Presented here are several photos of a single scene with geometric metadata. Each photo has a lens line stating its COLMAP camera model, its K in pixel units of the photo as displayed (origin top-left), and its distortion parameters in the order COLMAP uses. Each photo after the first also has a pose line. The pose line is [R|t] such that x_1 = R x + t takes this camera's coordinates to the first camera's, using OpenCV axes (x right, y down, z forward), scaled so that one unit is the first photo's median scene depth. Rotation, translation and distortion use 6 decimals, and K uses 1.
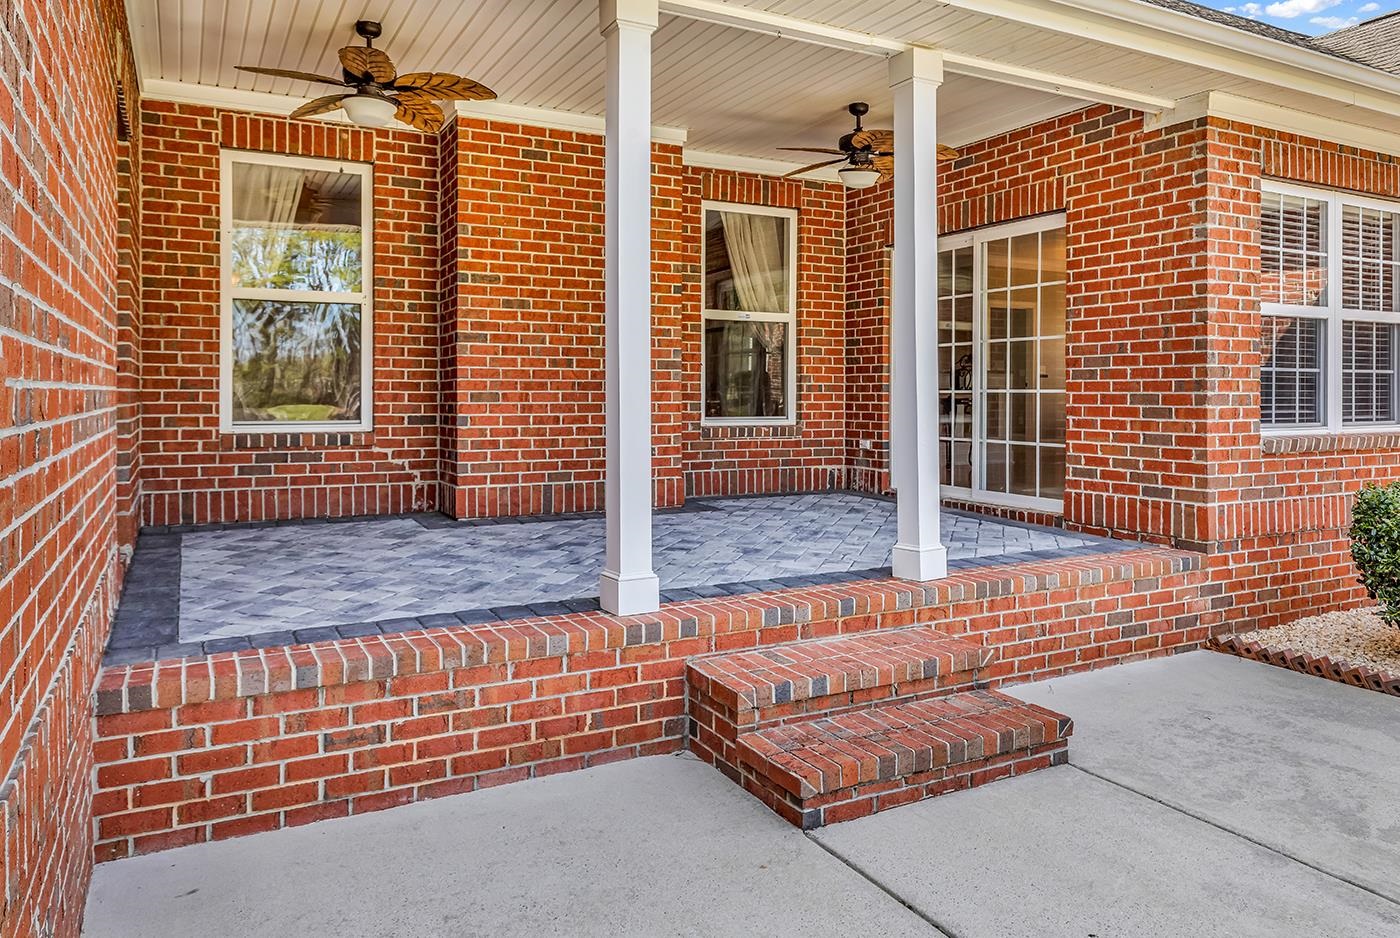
lens RADIAL K [[962.8, 0, 685.4], [0, 962.8, 396.4], [0, 0, 1]] dist [-0.004888, -0.001410]
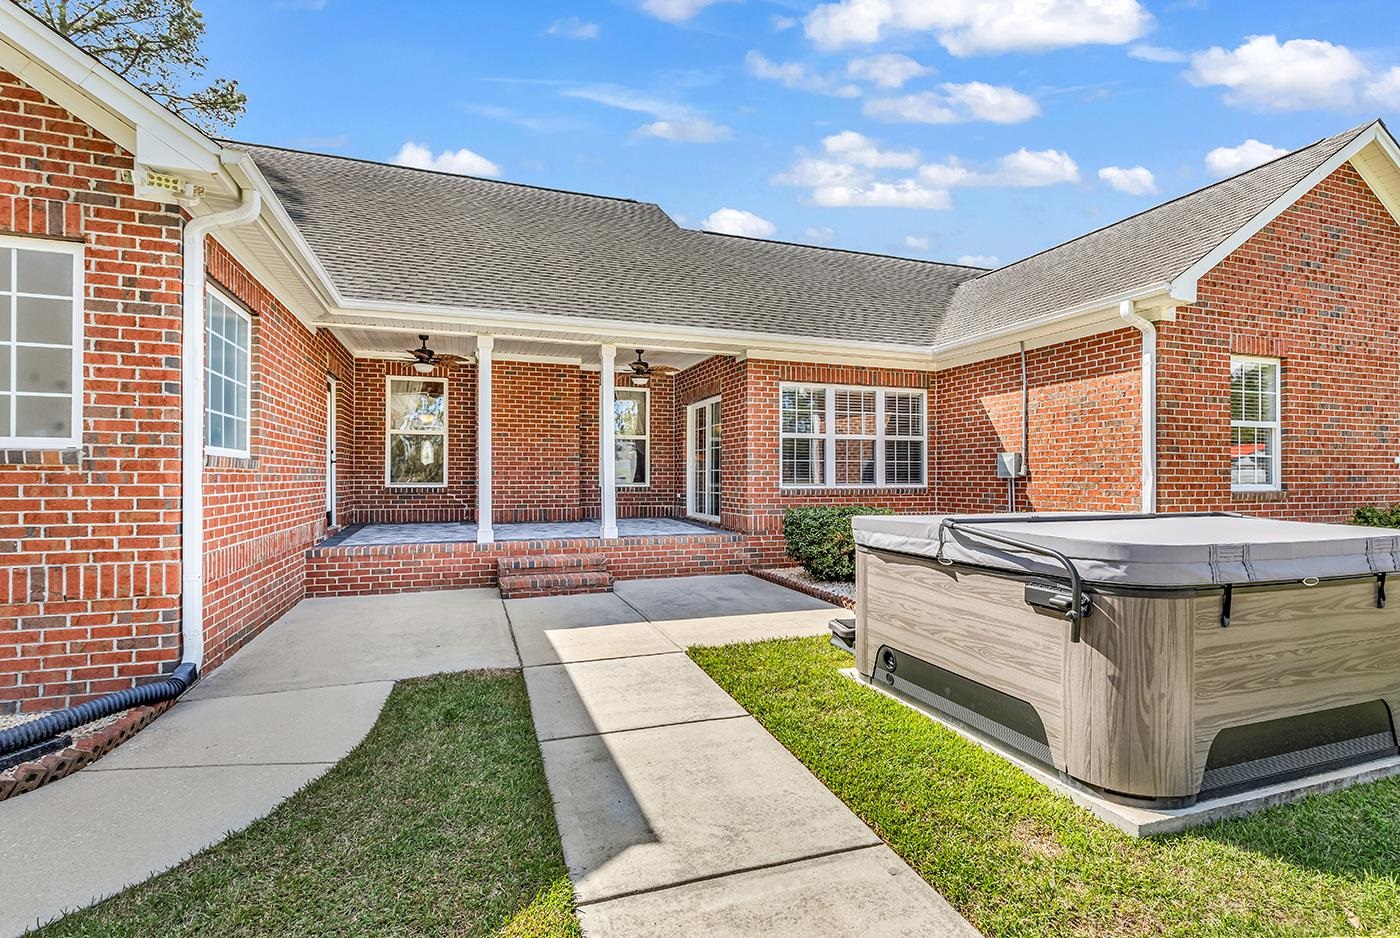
lens RADIAL K [[646.1, 0, 697.8], [0, 646.1, 470.5], [0, 0, 1]] dist [0.000641, -0.000111]
pose [[0.991748, -0.001073, -0.128197, 0.601731], [-0.000765, 0.999898, -0.014288, 0.019816], [0.128200, 0.014268, 0.991646, -0.635847]]
